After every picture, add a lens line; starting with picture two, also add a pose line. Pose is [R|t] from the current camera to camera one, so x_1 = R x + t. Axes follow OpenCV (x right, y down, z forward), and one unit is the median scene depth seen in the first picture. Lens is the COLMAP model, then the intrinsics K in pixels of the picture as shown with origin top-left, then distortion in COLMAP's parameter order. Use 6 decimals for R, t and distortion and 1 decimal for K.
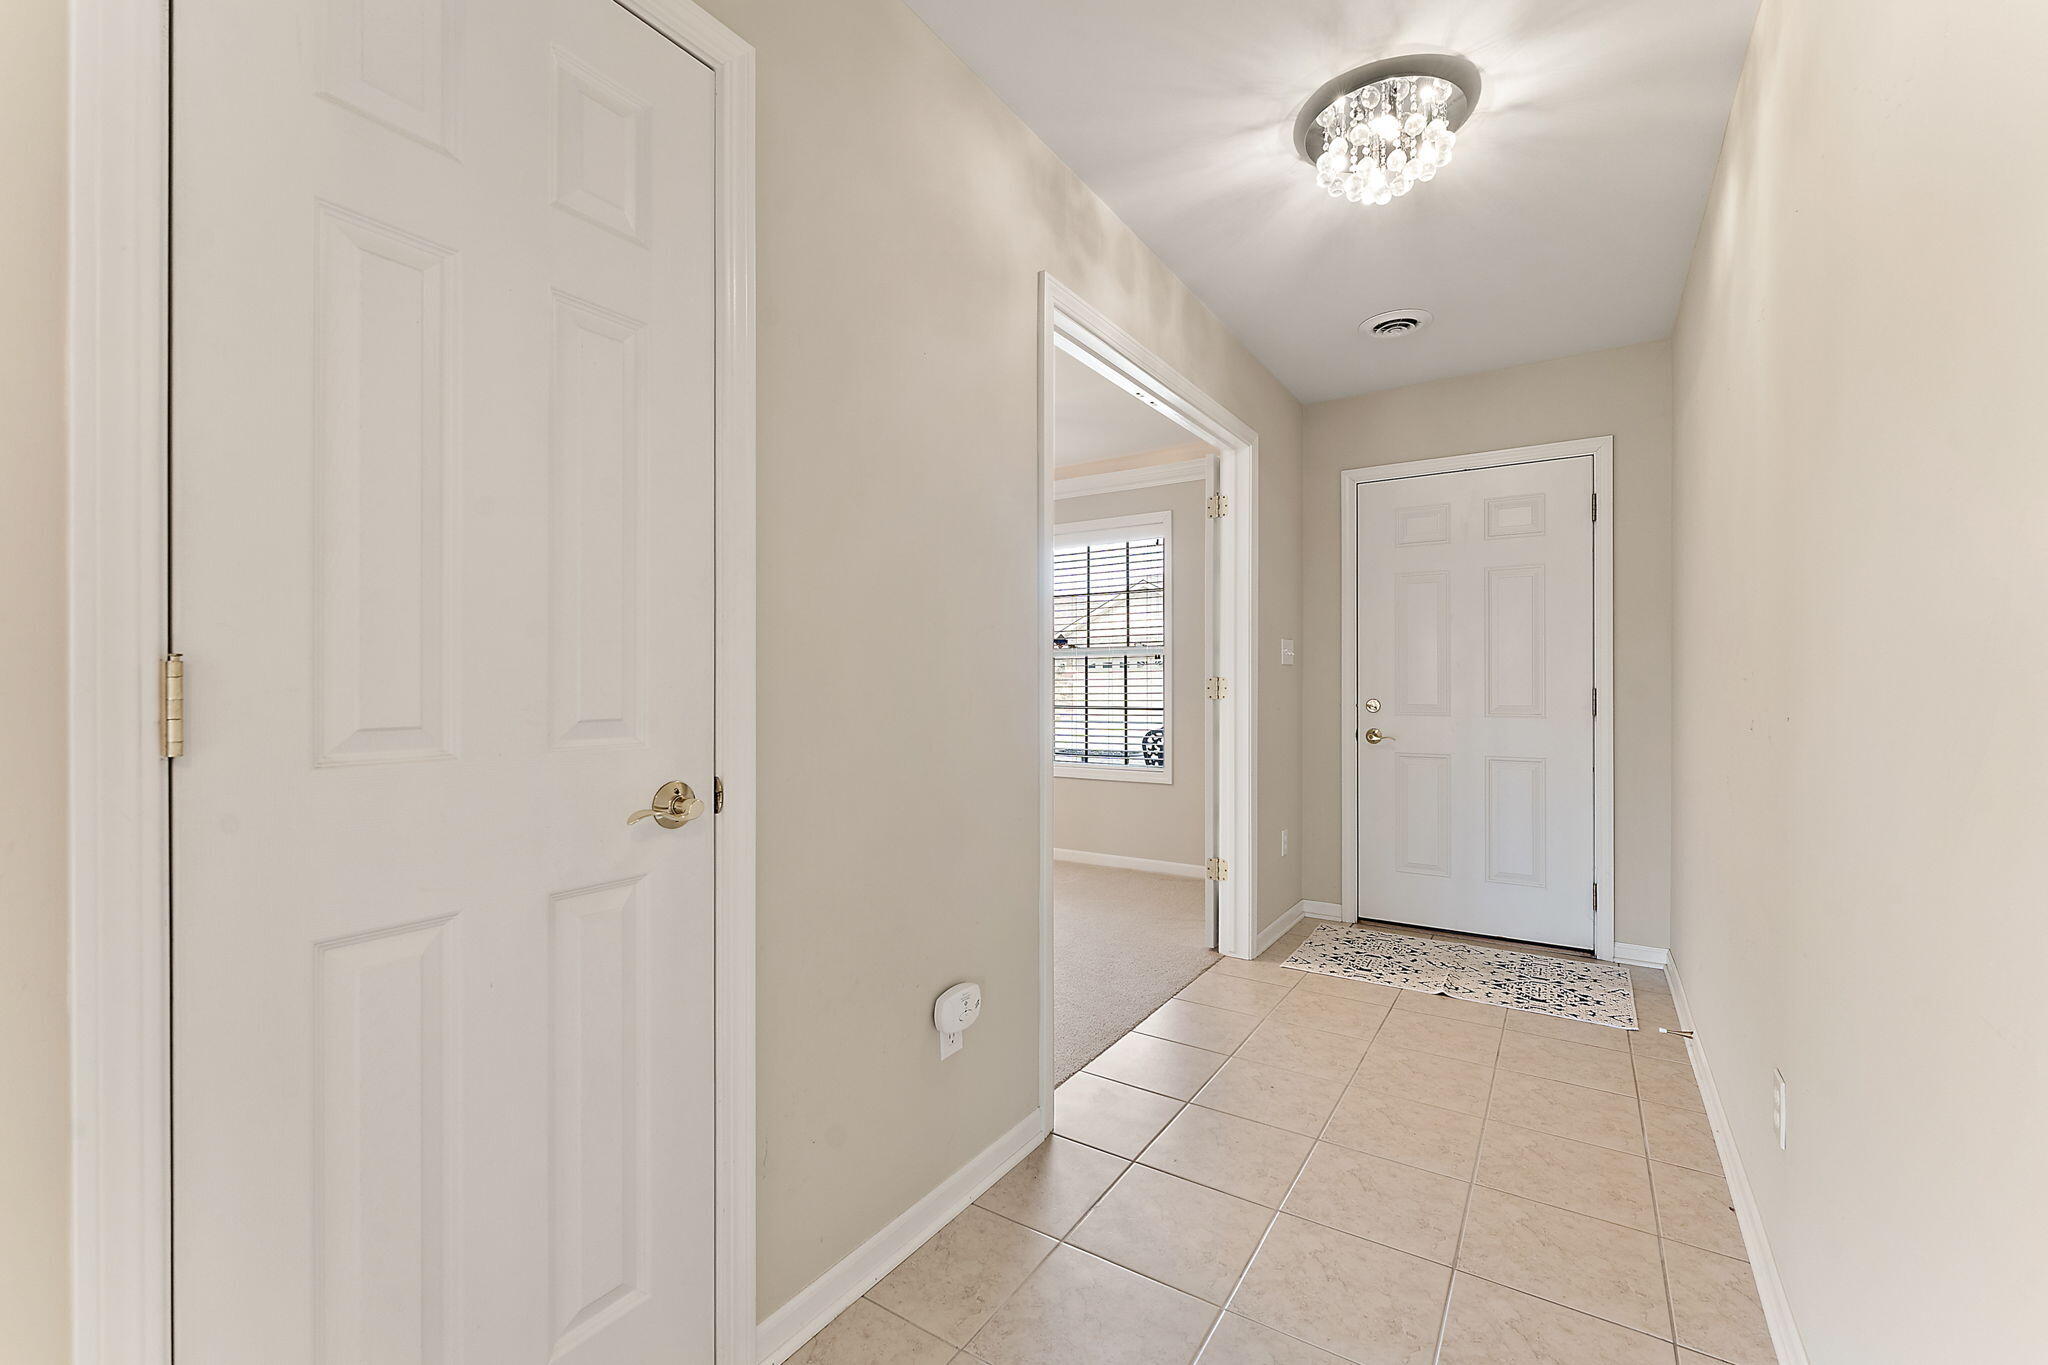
lens RADIAL K [[841.3, 0, 1030.5], [0, 841.3, 682.7], [0, 0, 1]] dist [0.002808, -0.001064]
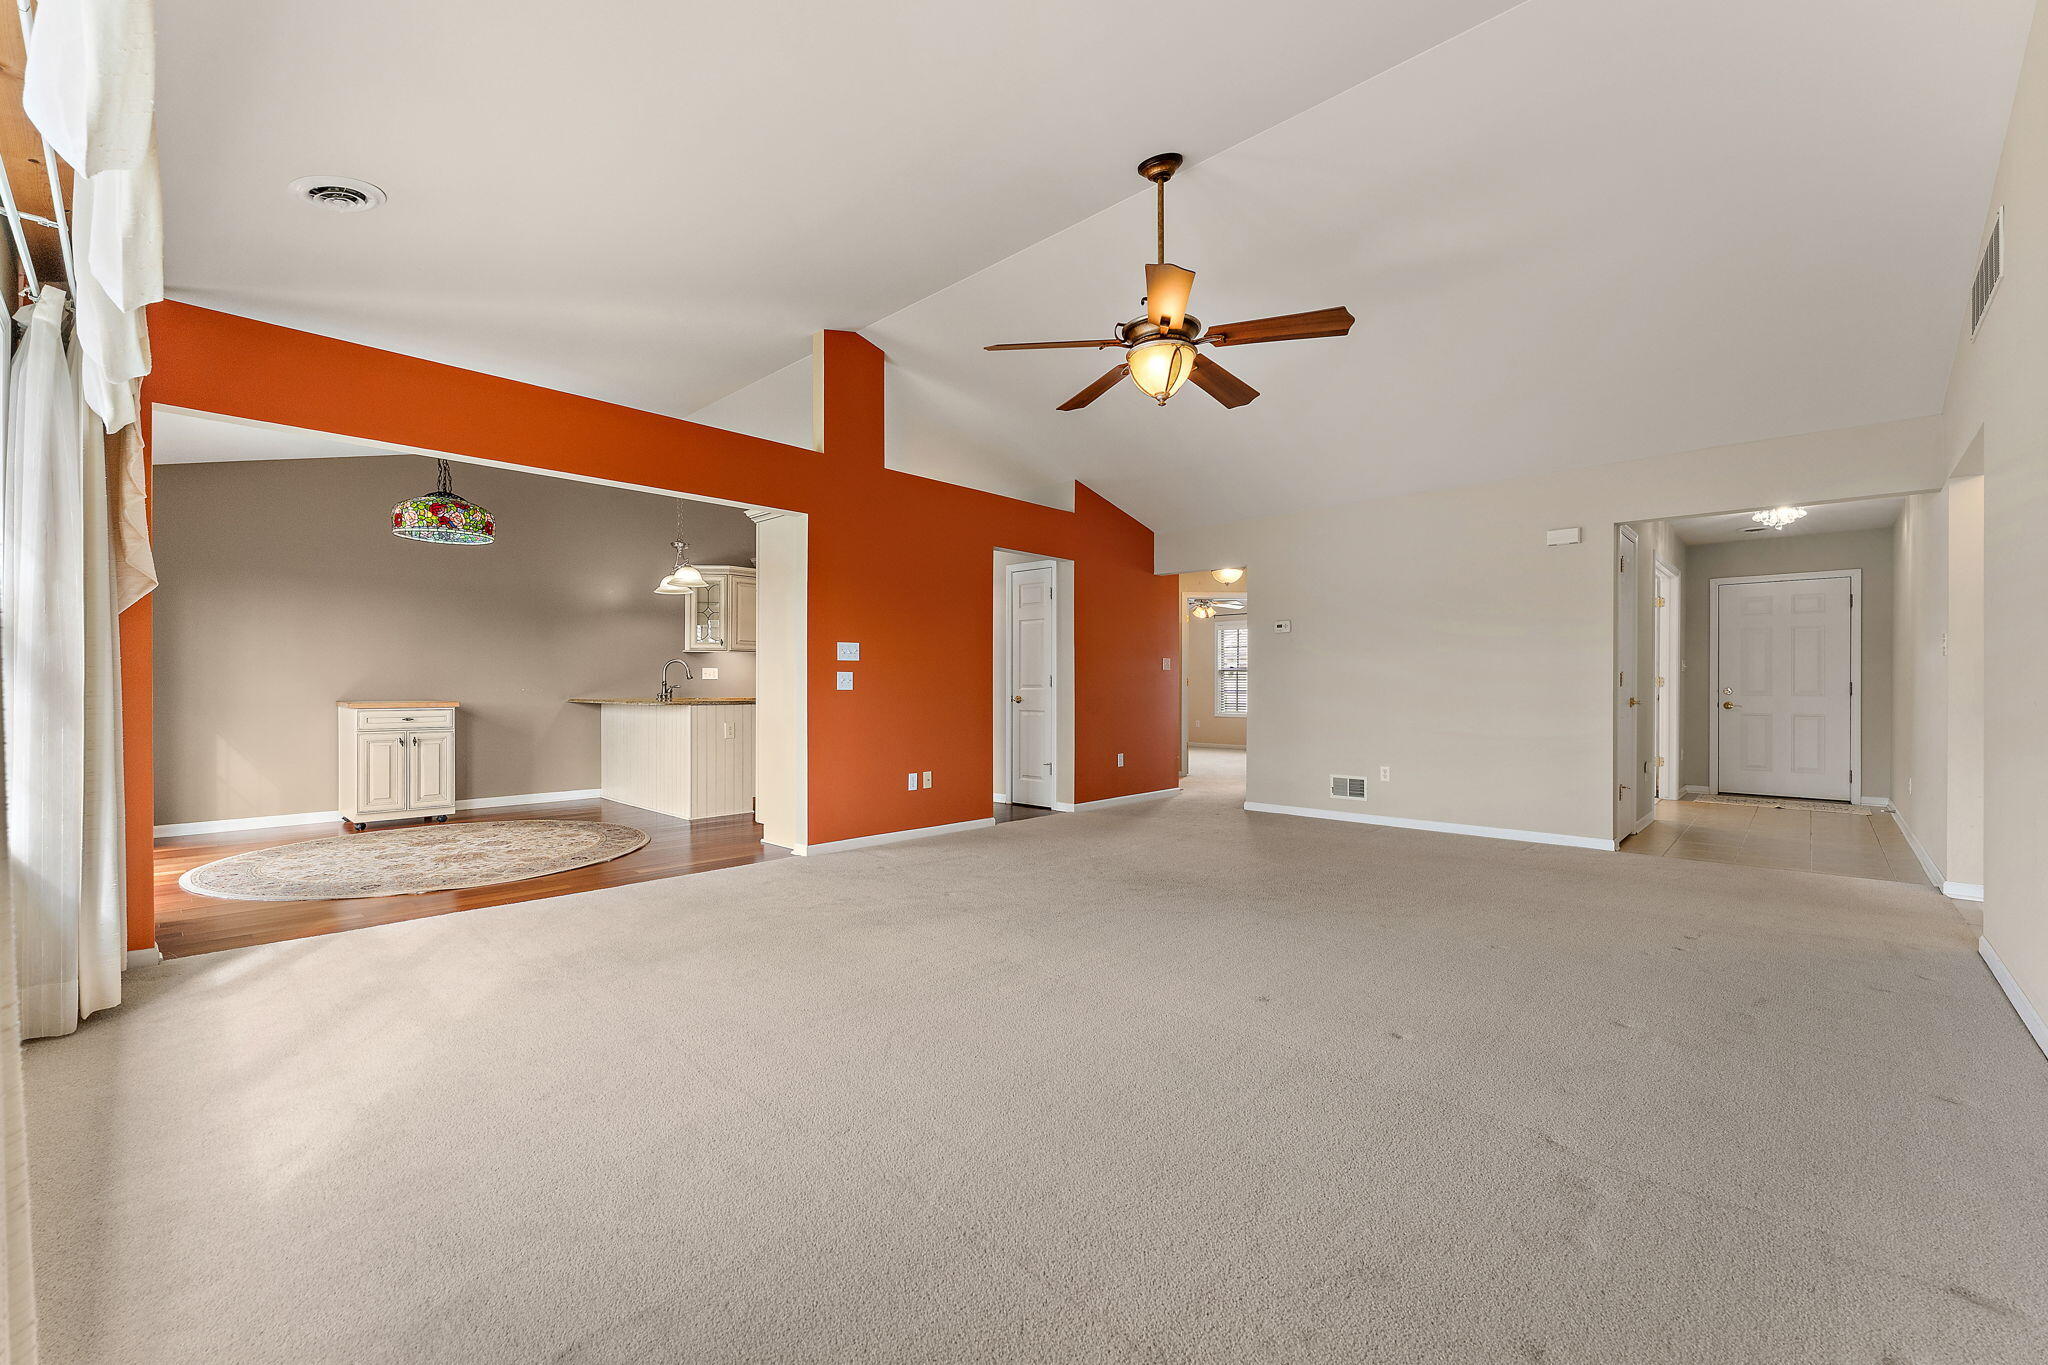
lens RADIAL K [[841.3, 0, 1013.6], [0, 841.3, 687.8], [0, 0, 1]] dist [0.002808, -0.001064]
pose [[0.982830, 0.003896, -0.184470, -1.023209], [-0.003980, 0.999992, -0.000085, 0.028398], [0.184468, 0.000818, 0.982838, -1.492384]]
